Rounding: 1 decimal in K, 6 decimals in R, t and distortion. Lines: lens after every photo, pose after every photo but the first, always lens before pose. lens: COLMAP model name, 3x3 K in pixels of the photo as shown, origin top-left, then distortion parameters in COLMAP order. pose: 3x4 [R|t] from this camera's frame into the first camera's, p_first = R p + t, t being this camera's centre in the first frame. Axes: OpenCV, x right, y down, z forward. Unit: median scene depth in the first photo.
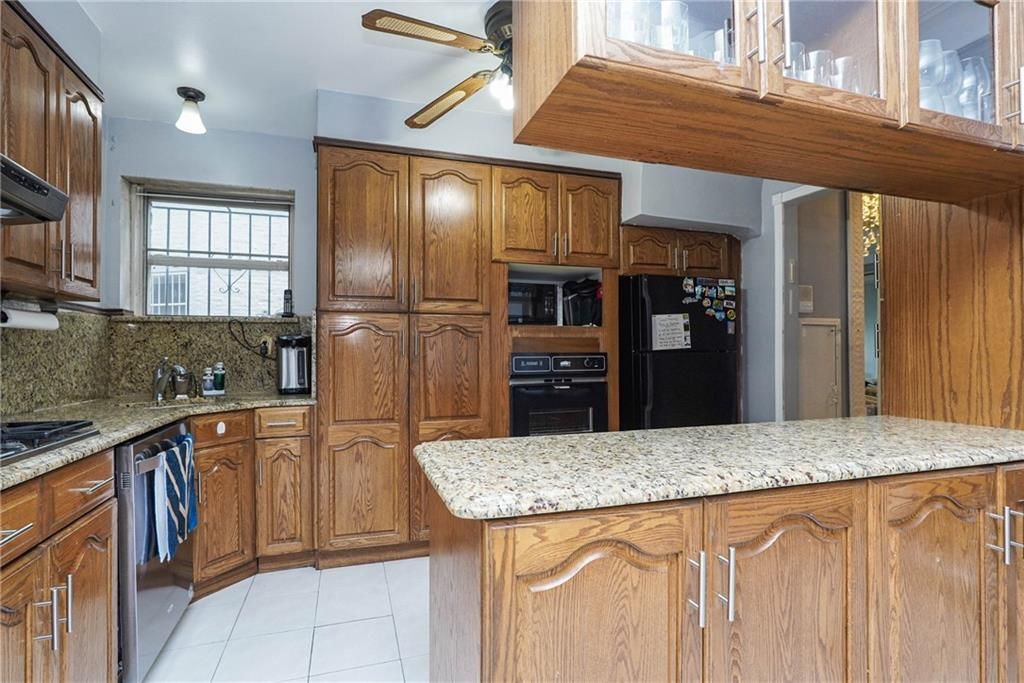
lens RADIAL K [[483.4, 0, 508.1], [0, 483.4, 348.2], [0, 0, 1]] dist [-0.014402, 0.000141]
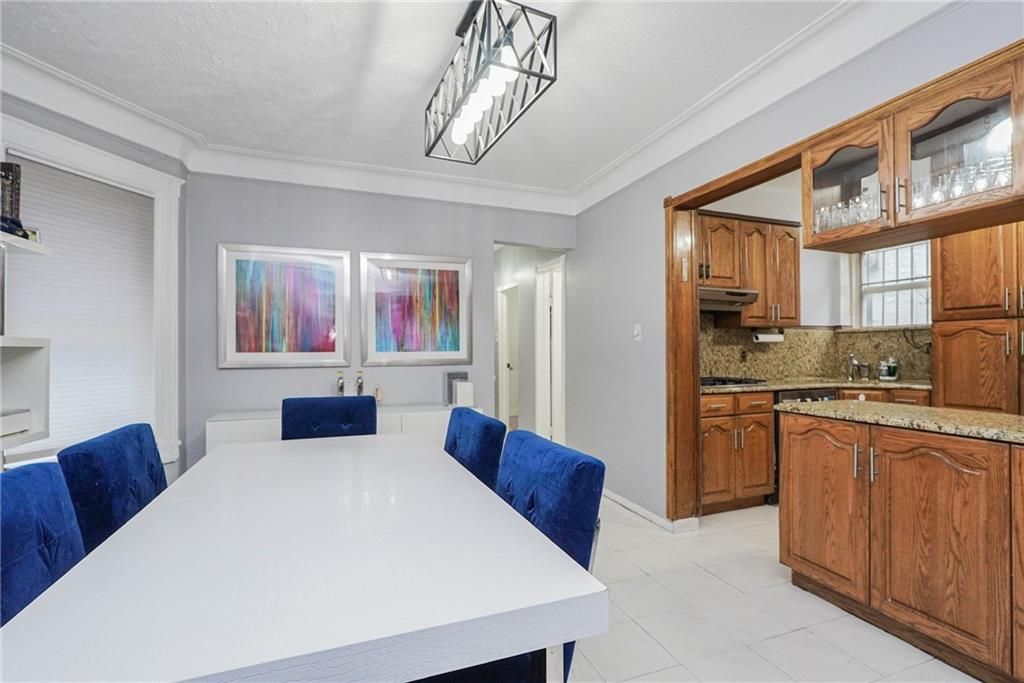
lens RADIAL K [[483.4, 0, 513.6], [0, 483.4, 346.0], [0, 0, 1]] dist [-0.014402, 0.000141]
pose [[0.046288, -0.006735, -0.998905, 0.878373], [0.014927, 0.999870, -0.006049, -0.017061], [0.998817, -0.014631, 0.046383, -0.241207]]
